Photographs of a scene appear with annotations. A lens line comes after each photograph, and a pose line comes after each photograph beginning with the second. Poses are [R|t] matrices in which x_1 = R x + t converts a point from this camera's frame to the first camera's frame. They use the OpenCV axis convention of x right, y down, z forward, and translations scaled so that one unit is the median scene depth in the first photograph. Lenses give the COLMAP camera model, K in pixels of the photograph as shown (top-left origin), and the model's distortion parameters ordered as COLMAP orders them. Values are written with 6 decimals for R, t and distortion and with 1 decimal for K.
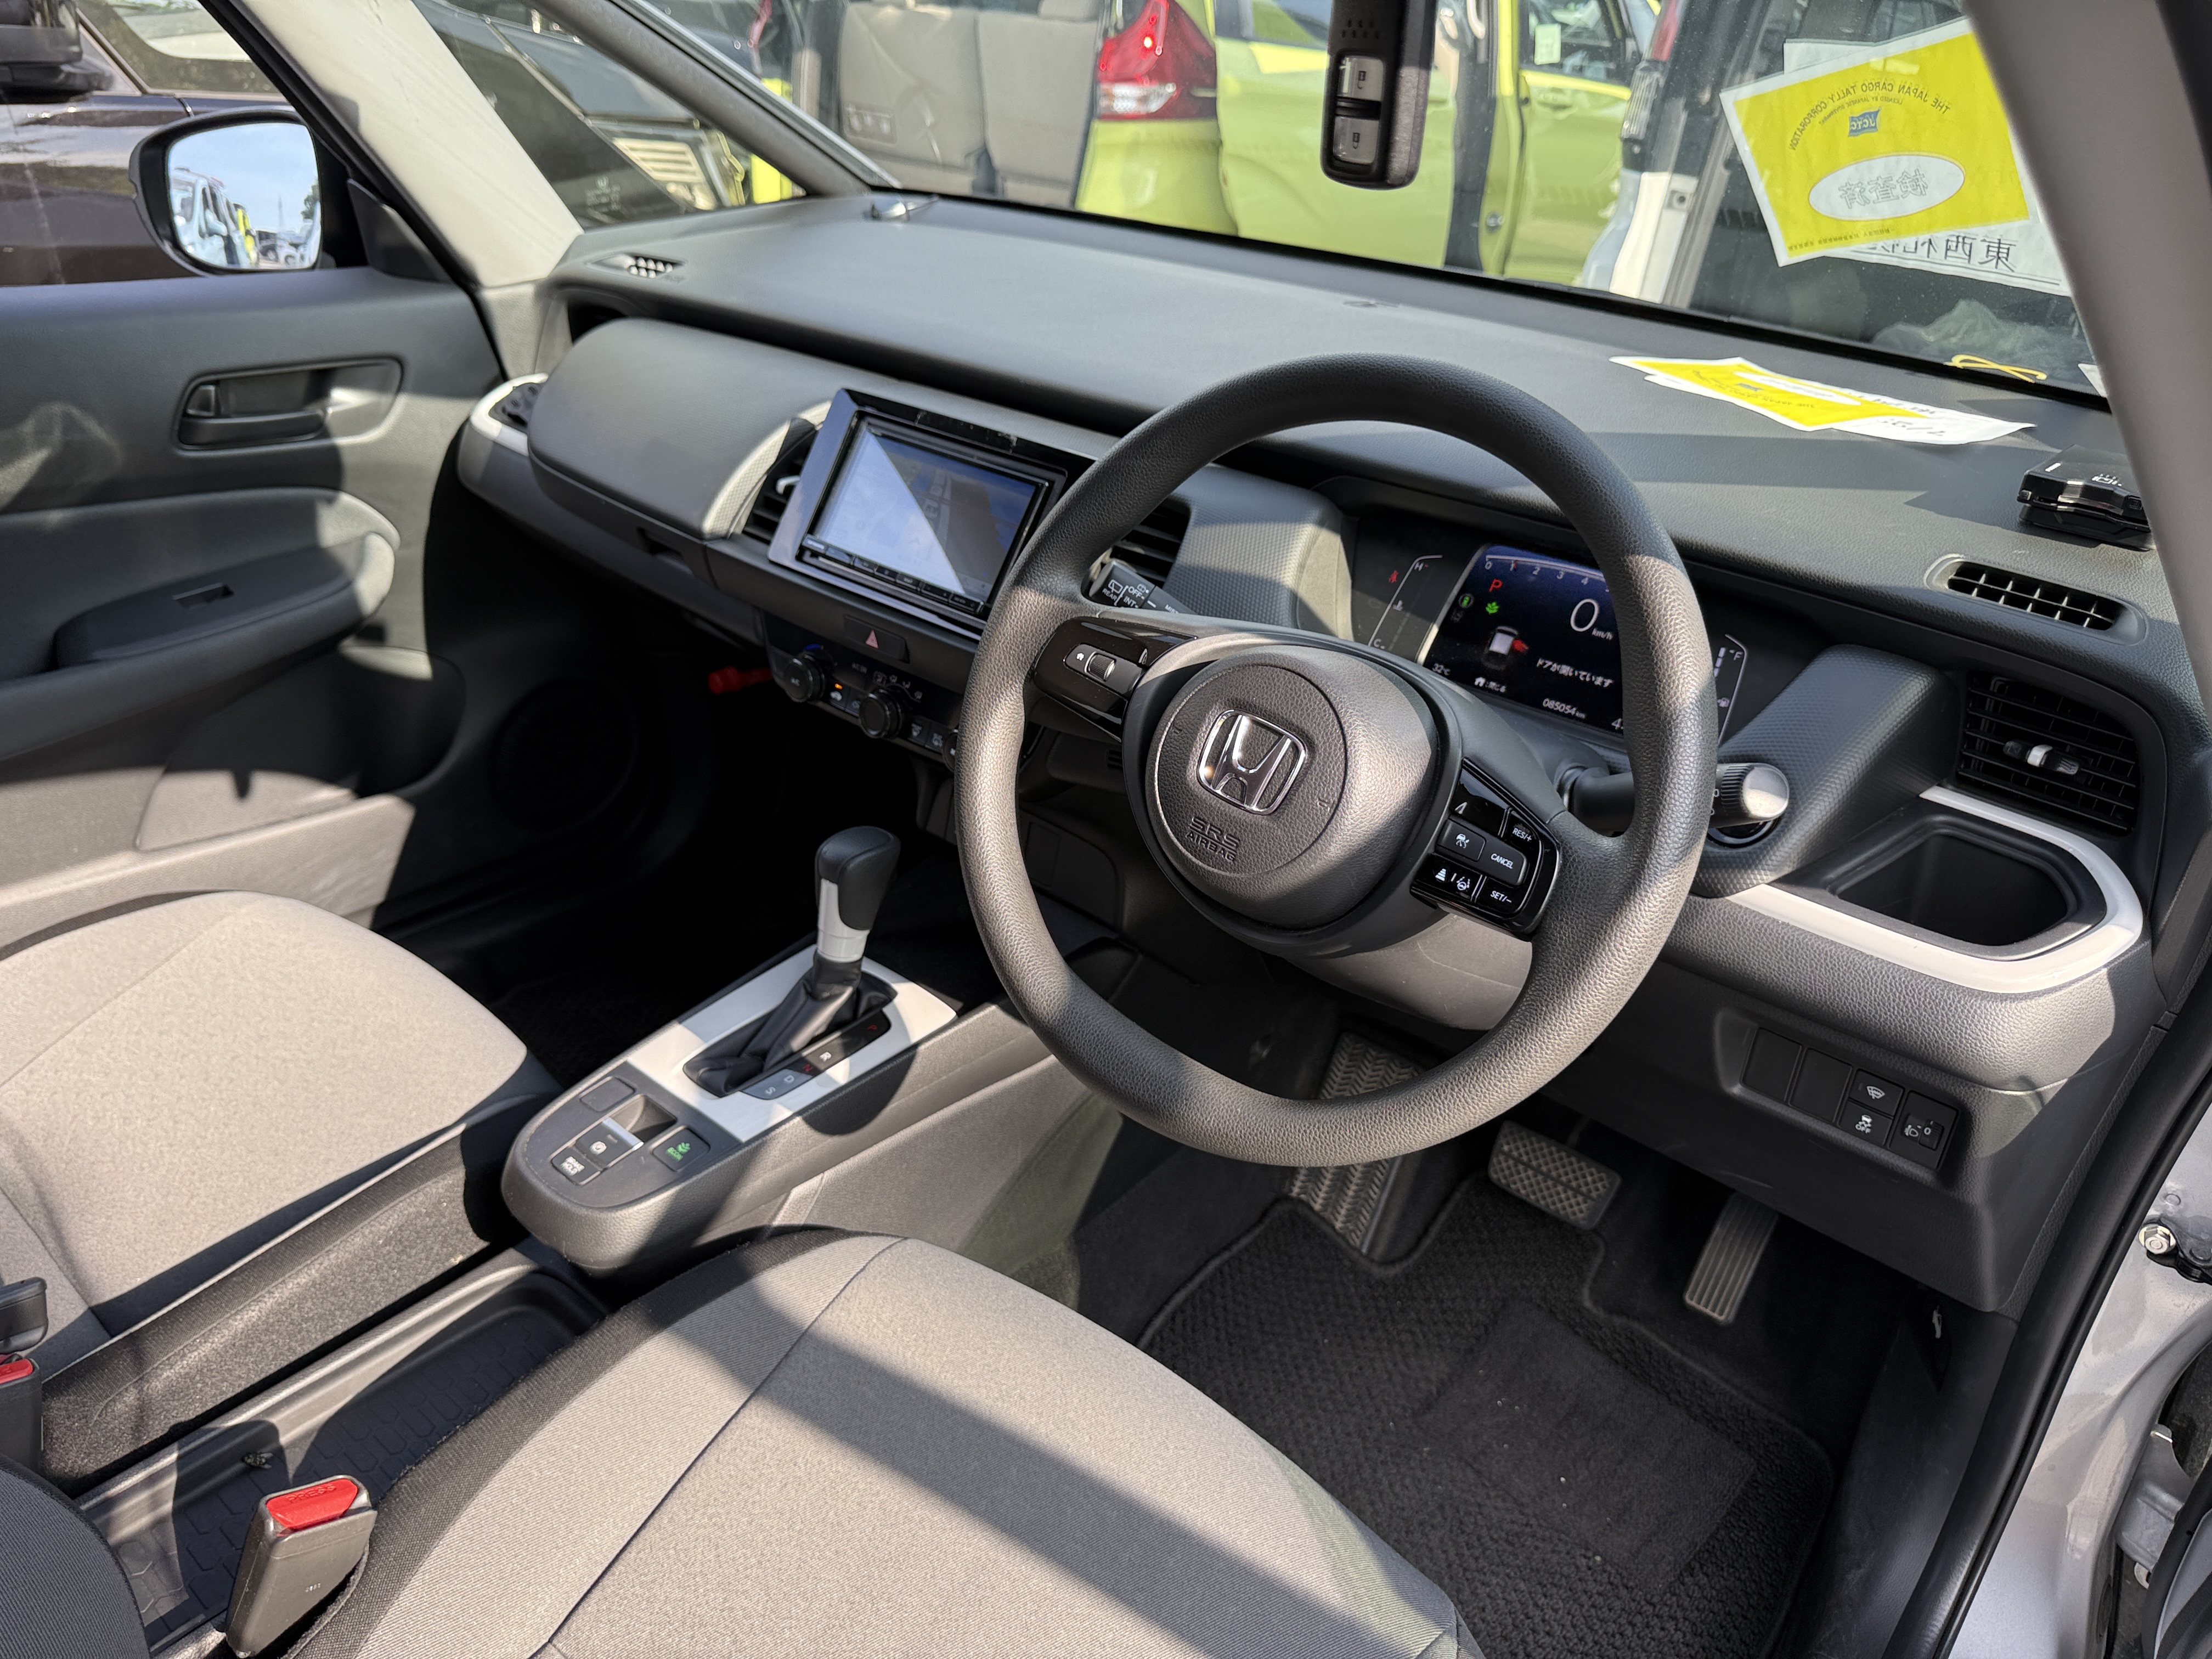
lens RADIAL K [[1636.9, 0, 1085.5], [0, 1636.9, 826.3], [0, 0, 1]] dist [0.096604, -0.072705]
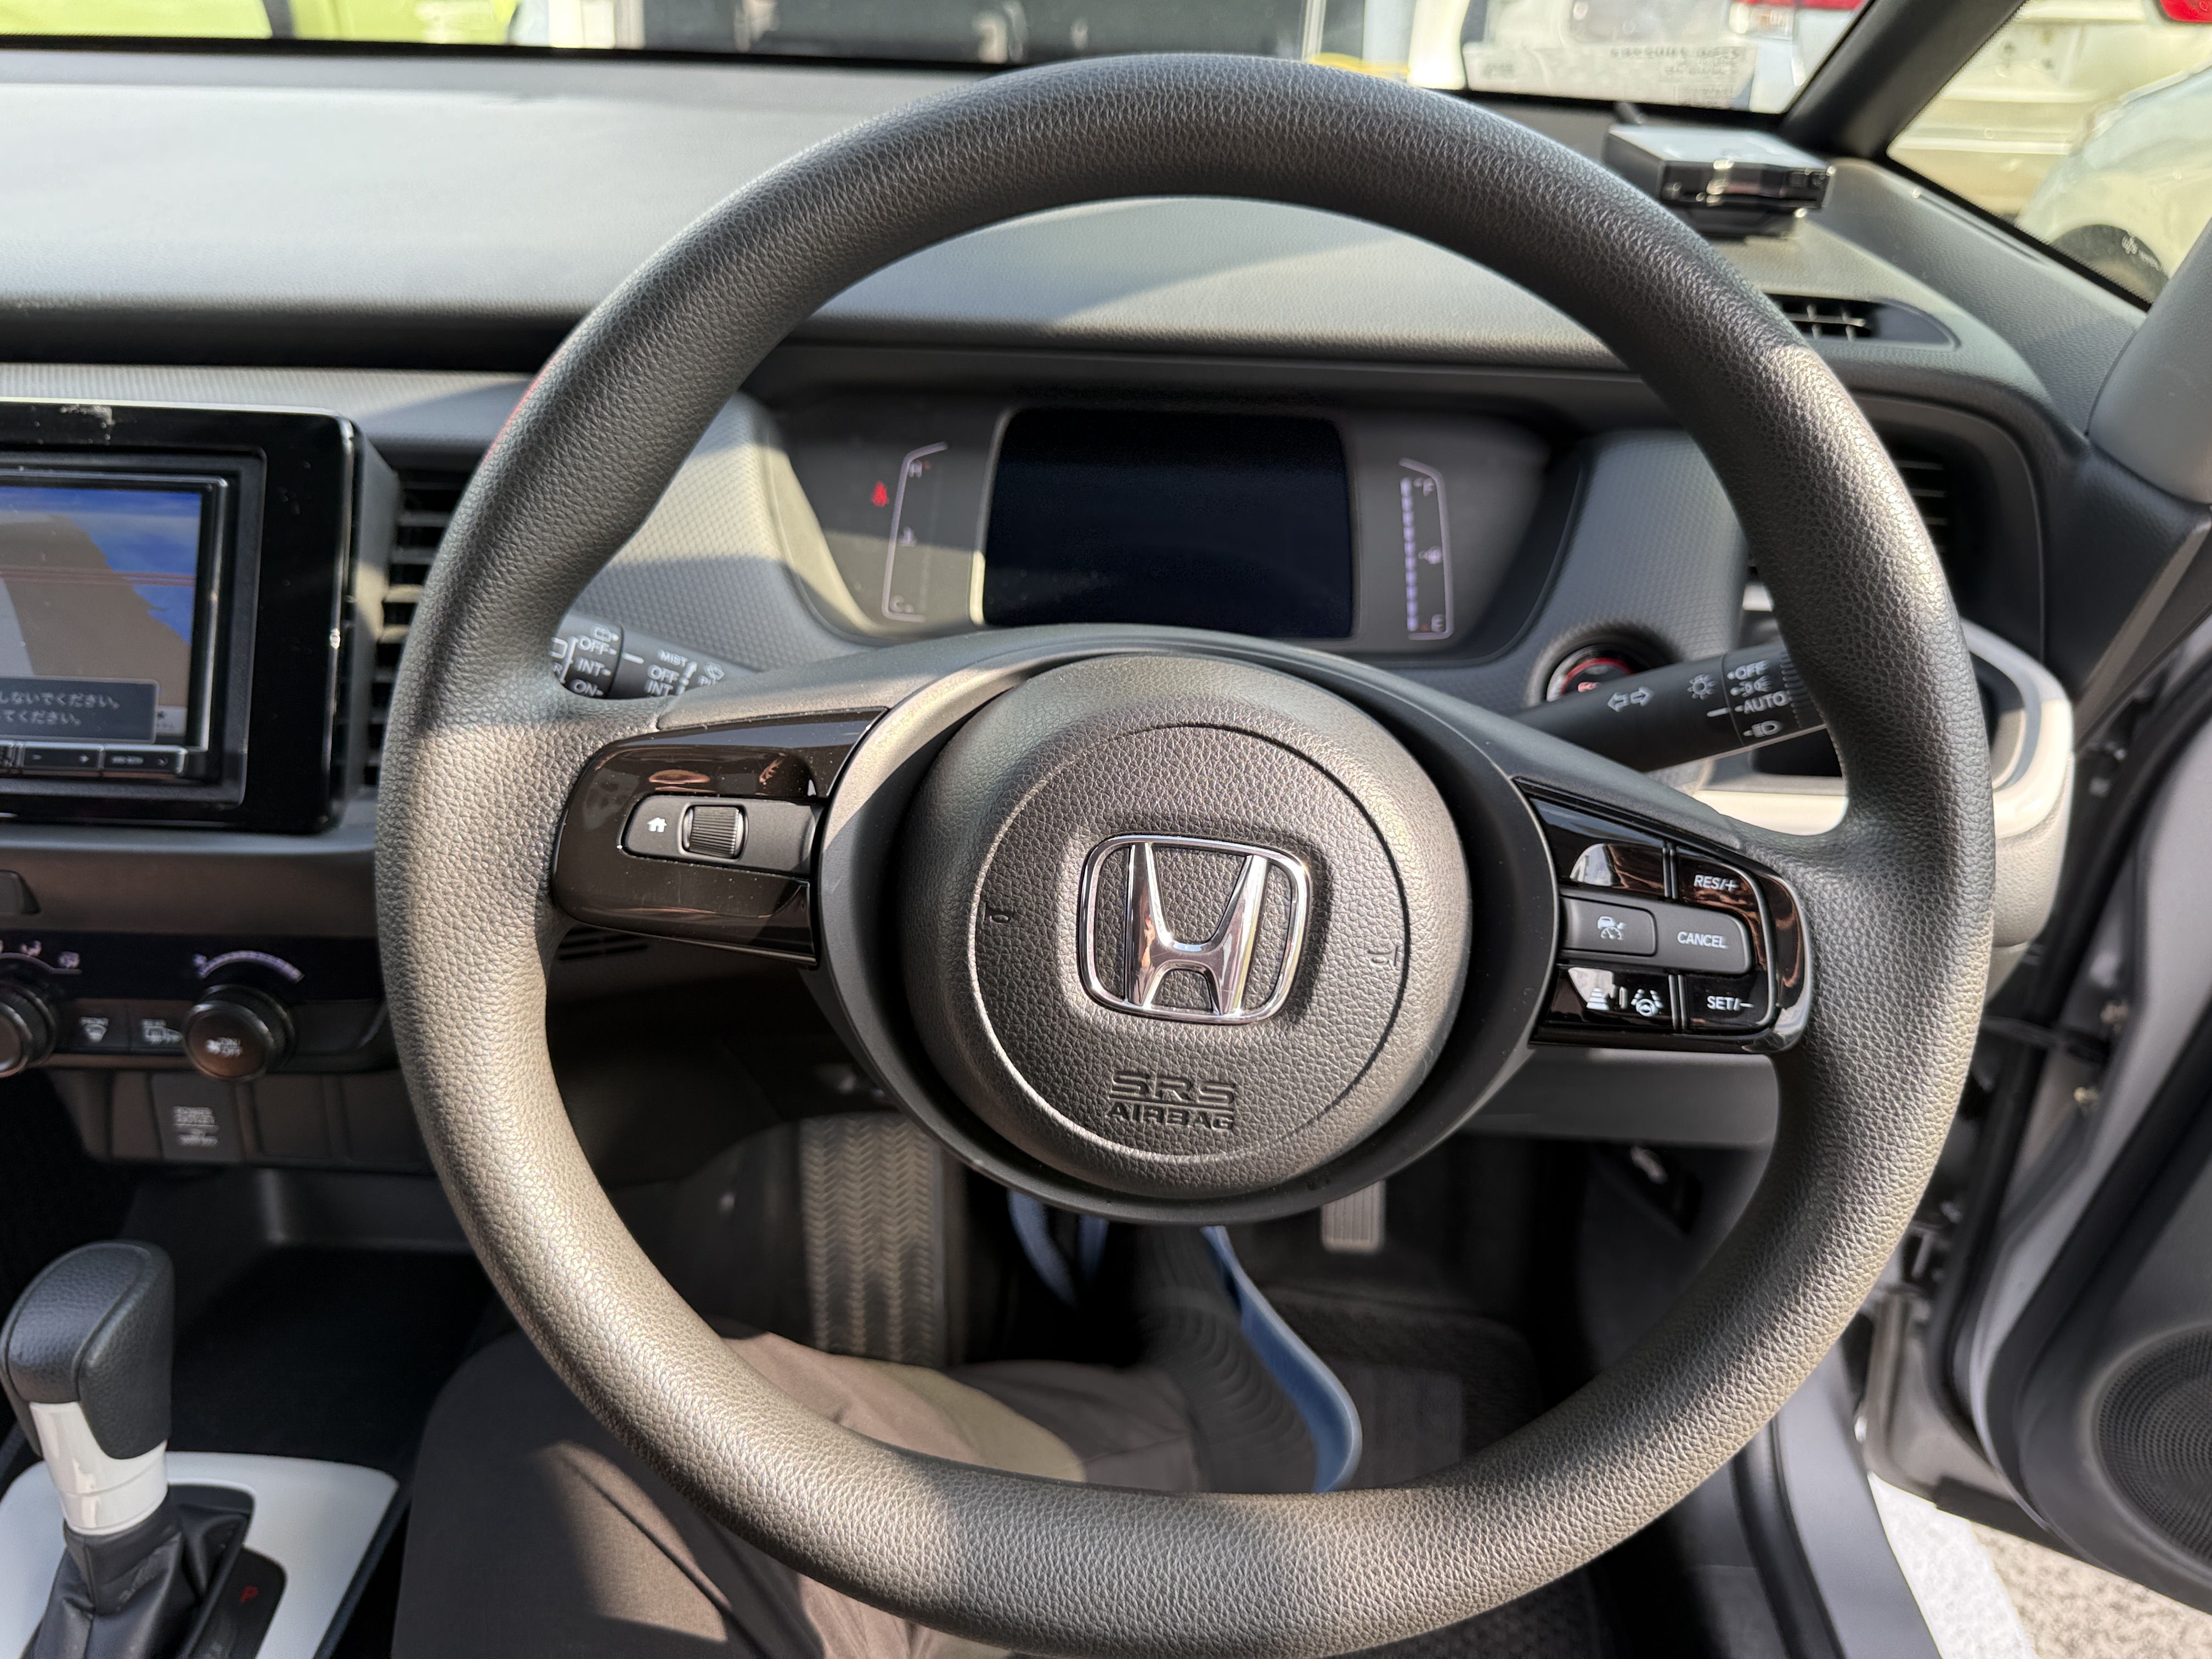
lens RADIAL K [[1636.9, 0, 1085.5], [0, 1636.9, 826.3], [0, 0, 1]] dist [0.096604, -0.072705]
pose [[0.773559, -0.354166, 0.525522, -0.133228], [0.311035, 0.934690, 0.172080, -0.124851], [-0.552146, 0.030341, 0.833195, 0.461583]]
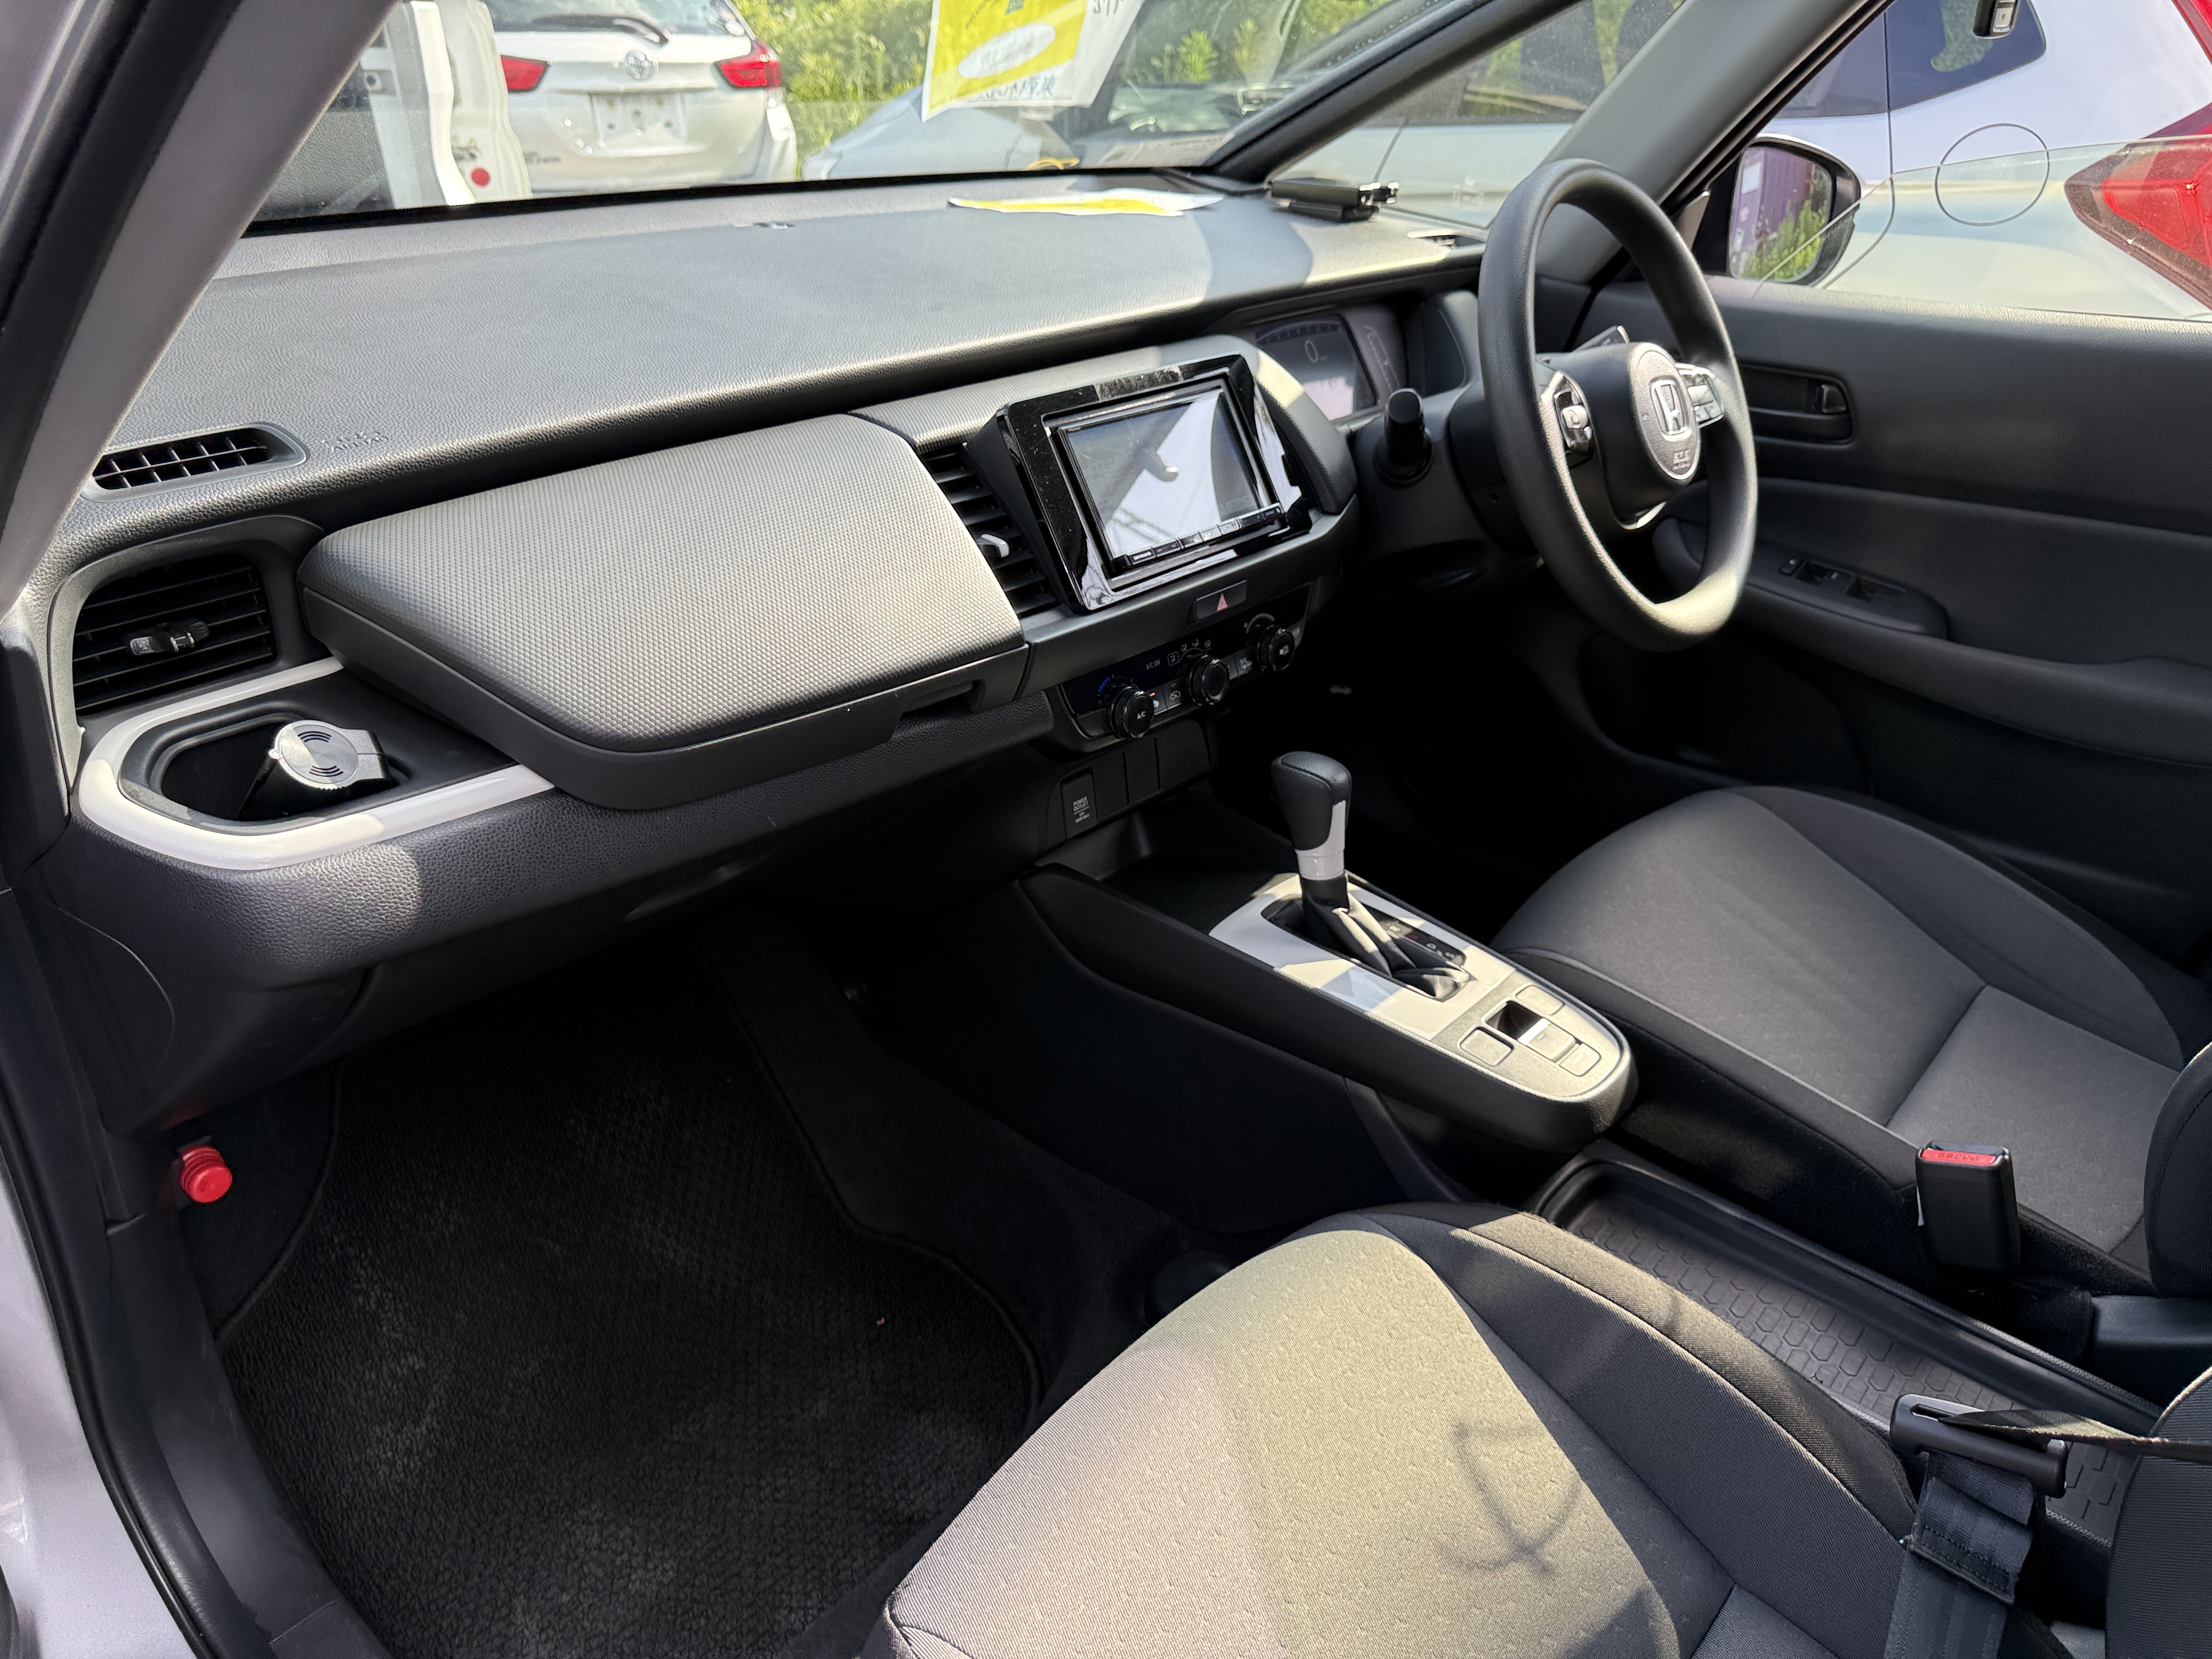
lens RADIAL K [[1636.9, 0, 1085.5], [0, 1636.9, 826.3], [0, 0, 1]] dist [0.096604, -0.072705]
pose [[0.010960, -0.512623, 0.858544, -1.152860], [0.443983, 0.771815, 0.455171, -0.545864], [-0.895968, 0.376190, 0.236055, 0.982407]]
